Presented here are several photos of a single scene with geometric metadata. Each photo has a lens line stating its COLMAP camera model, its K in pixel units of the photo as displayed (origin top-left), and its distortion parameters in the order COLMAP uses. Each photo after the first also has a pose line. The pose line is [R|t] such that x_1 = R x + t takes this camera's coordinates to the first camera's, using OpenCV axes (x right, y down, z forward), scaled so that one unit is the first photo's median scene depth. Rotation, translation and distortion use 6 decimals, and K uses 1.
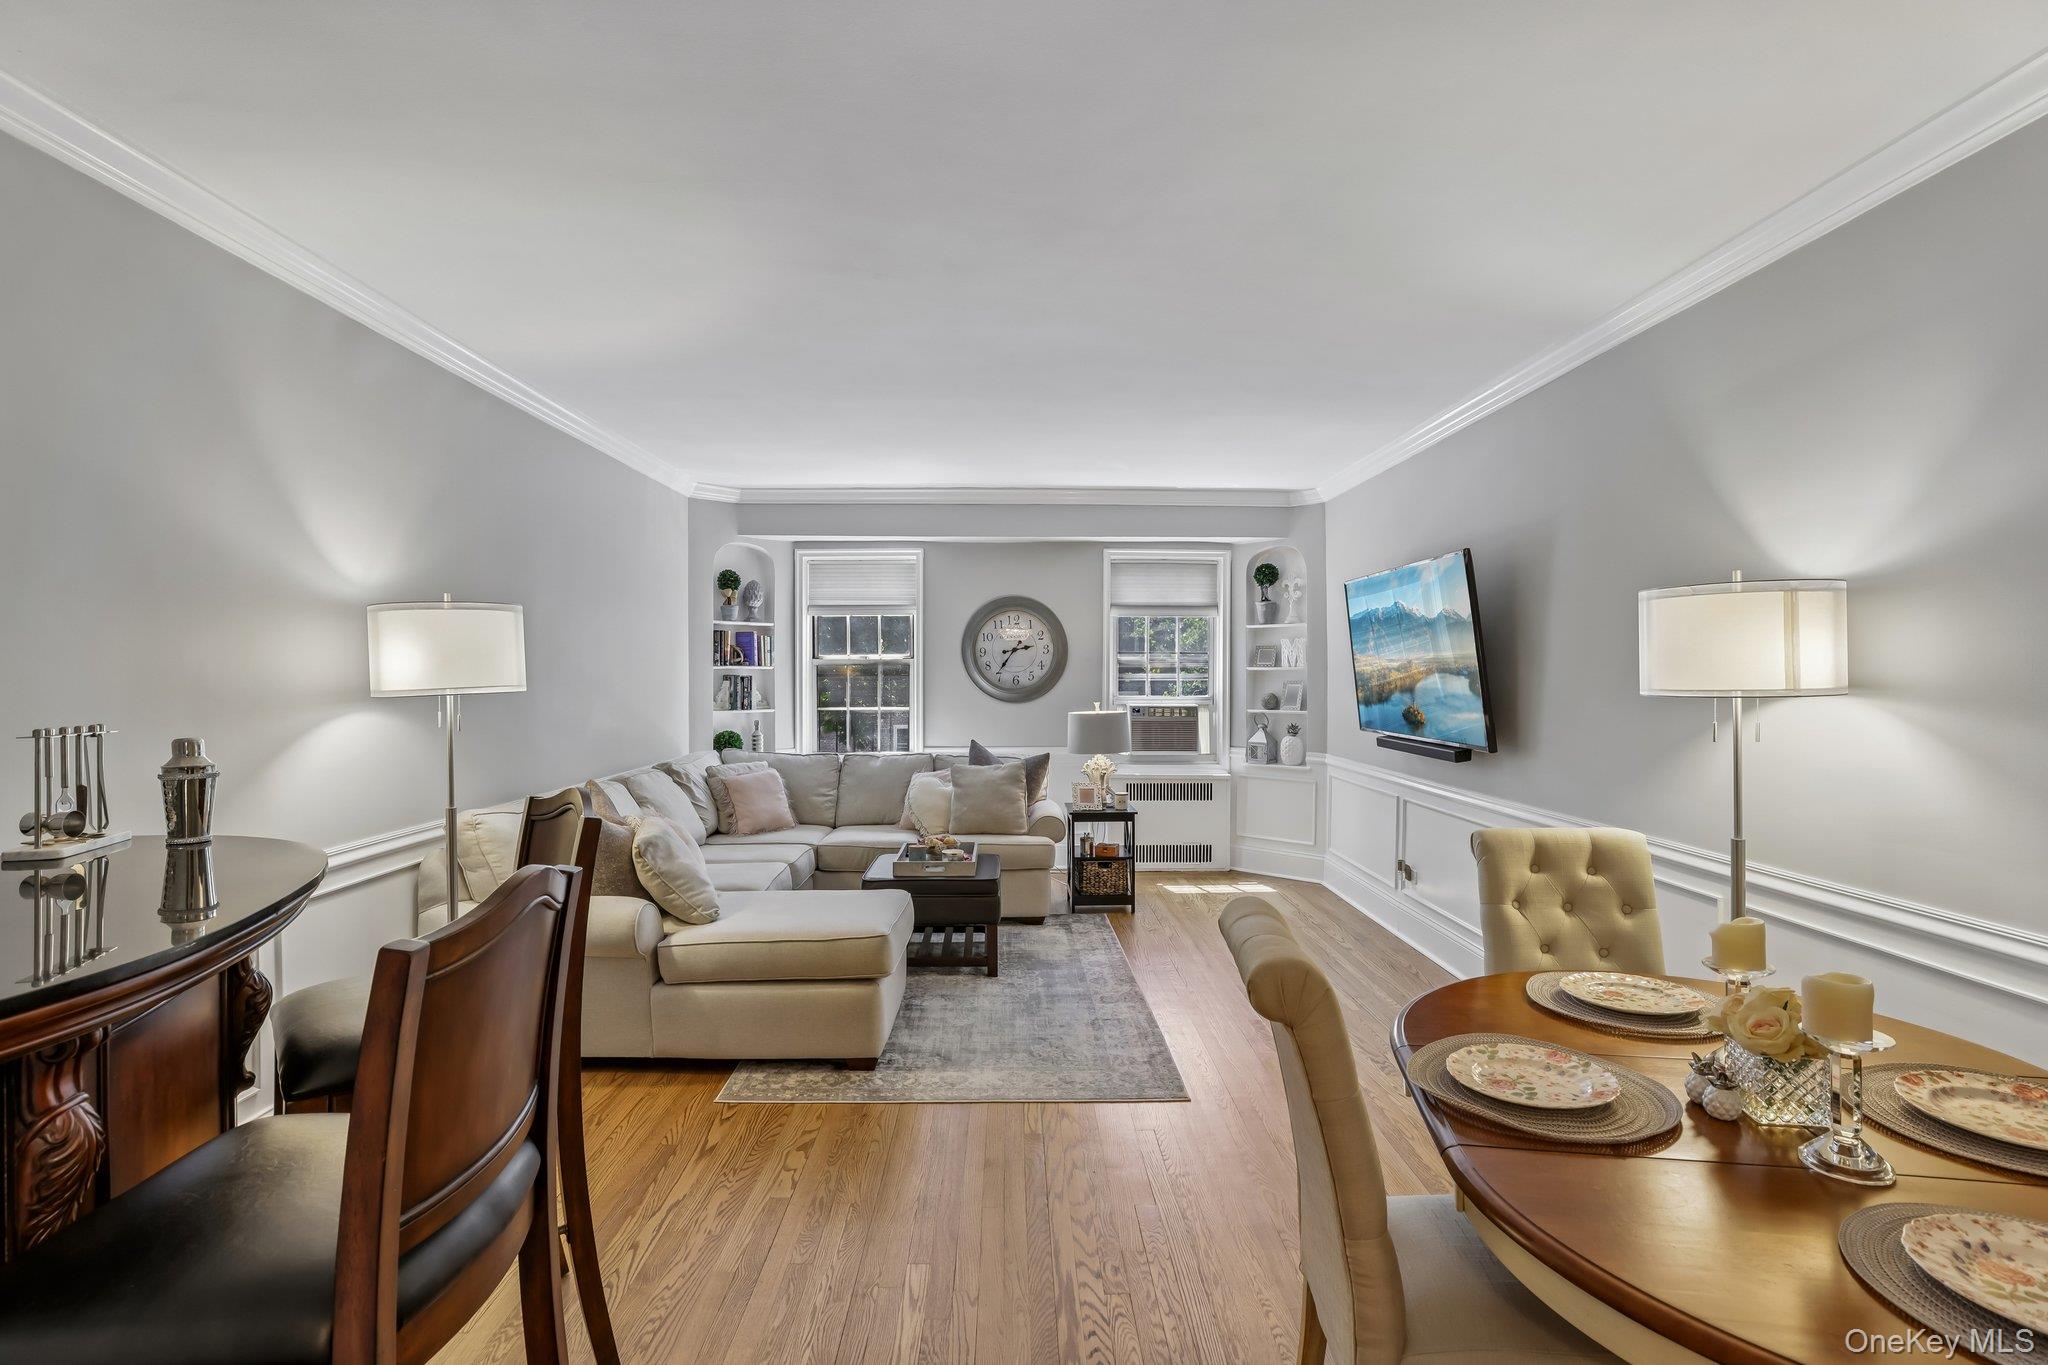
lens RADIAL K [[920.3, 0, 934.0], [0, 920.3, 687.5], [0, 0, 1]] dist [-0.032757, 0.007897]
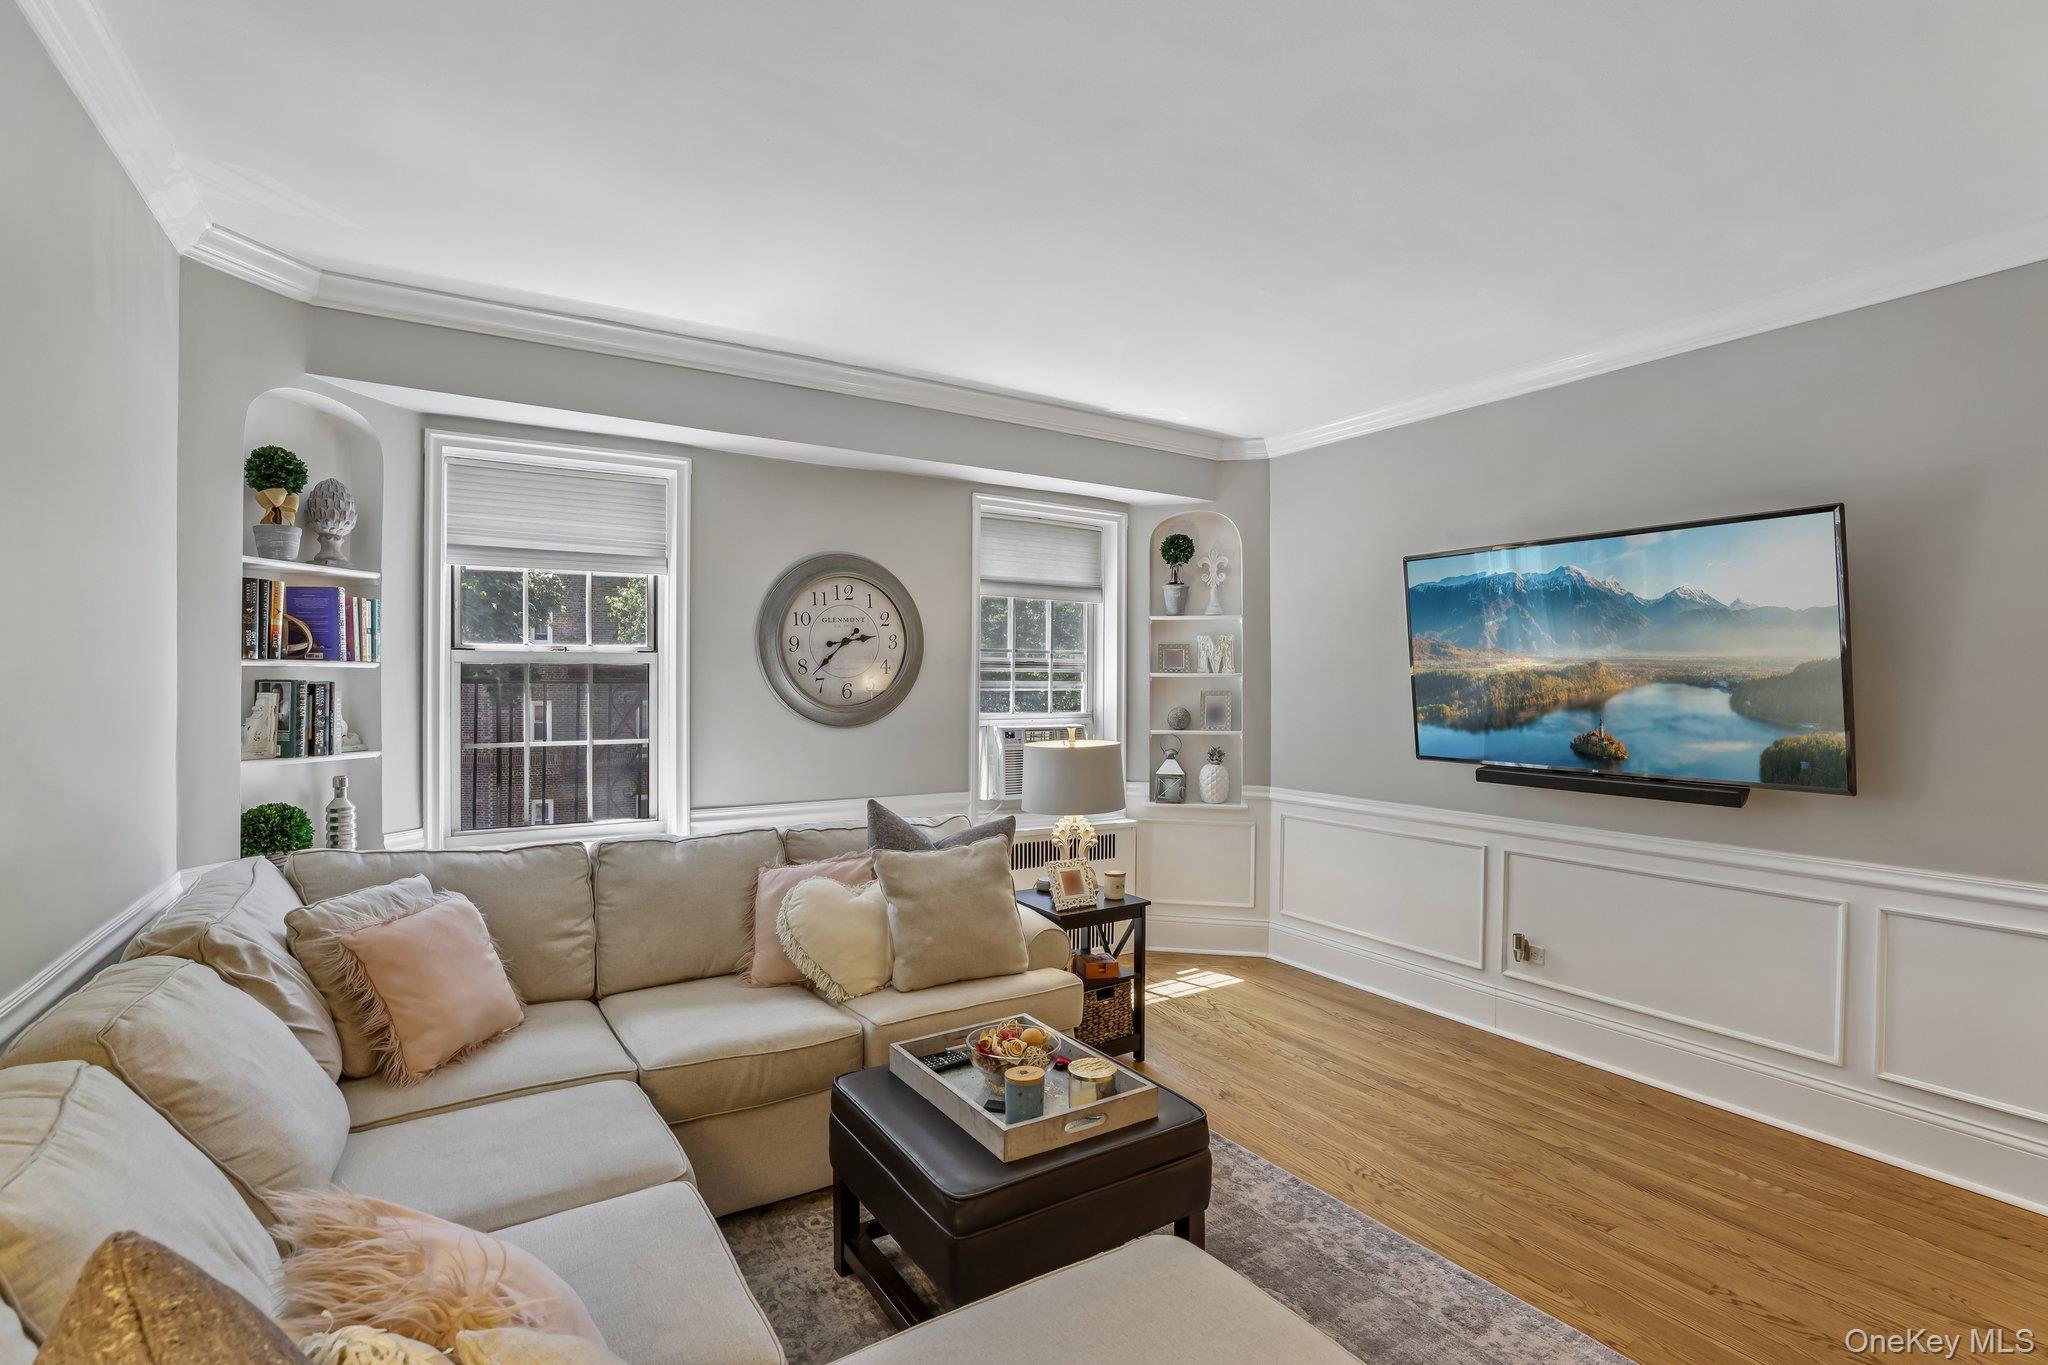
lens RADIAL K [[920.3, 0, 934.0], [0, 920.3, 687.5], [0, 0, 1]] dist [-0.032757, 0.007897]
pose [[0.831051, -0.000085, 0.556196, -0.206085], [0.002676, 0.999989, -0.003846, -0.007508], [-0.556189, 0.004685, 0.831043, 0.458238]]
